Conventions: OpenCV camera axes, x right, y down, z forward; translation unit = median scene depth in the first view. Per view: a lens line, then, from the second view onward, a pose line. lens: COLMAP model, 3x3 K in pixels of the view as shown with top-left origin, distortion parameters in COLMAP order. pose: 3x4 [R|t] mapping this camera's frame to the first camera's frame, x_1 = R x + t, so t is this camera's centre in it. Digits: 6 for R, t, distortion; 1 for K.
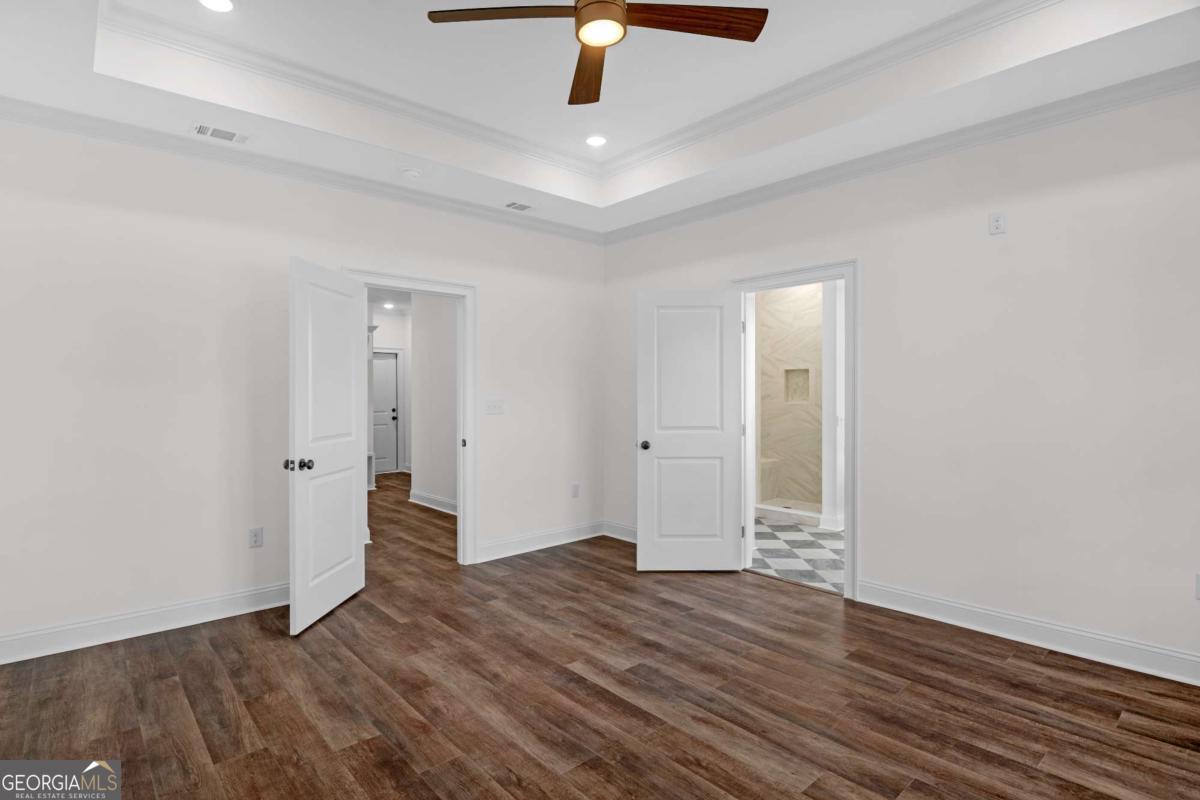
lens RADIAL K [[601.8, 0, 591.9], [0, 601.8, 403.6], [0, 0, 1]] dist [-0.001204, -0.010779]
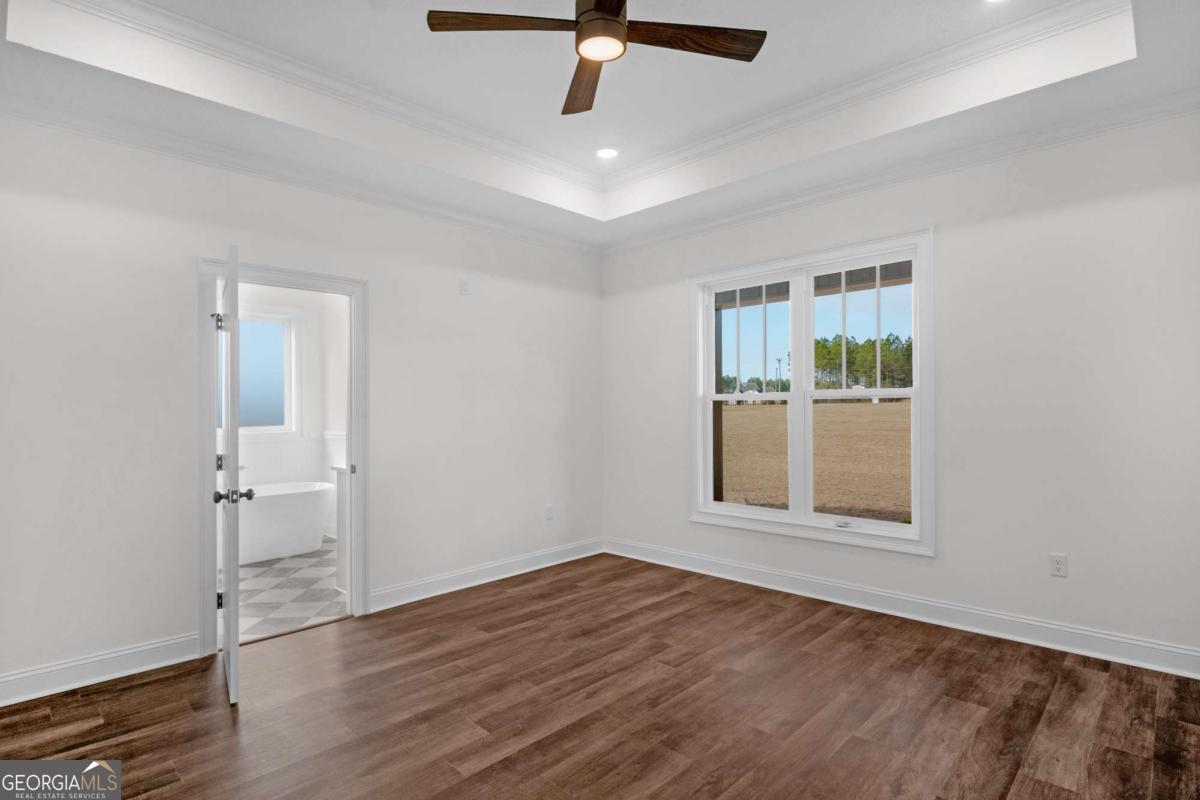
lens RADIAL K [[601.8, 0, 591.9], [0, 601.8, 403.6], [0, 0, 1]] dist [-0.001204, -0.010779]
pose [[-0.065988, 0.011594, 0.997753, -0.886934], [0.031620, 0.999455, -0.009522, -0.014293], [-0.997319, 0.030920, -0.066319, 0.973259]]
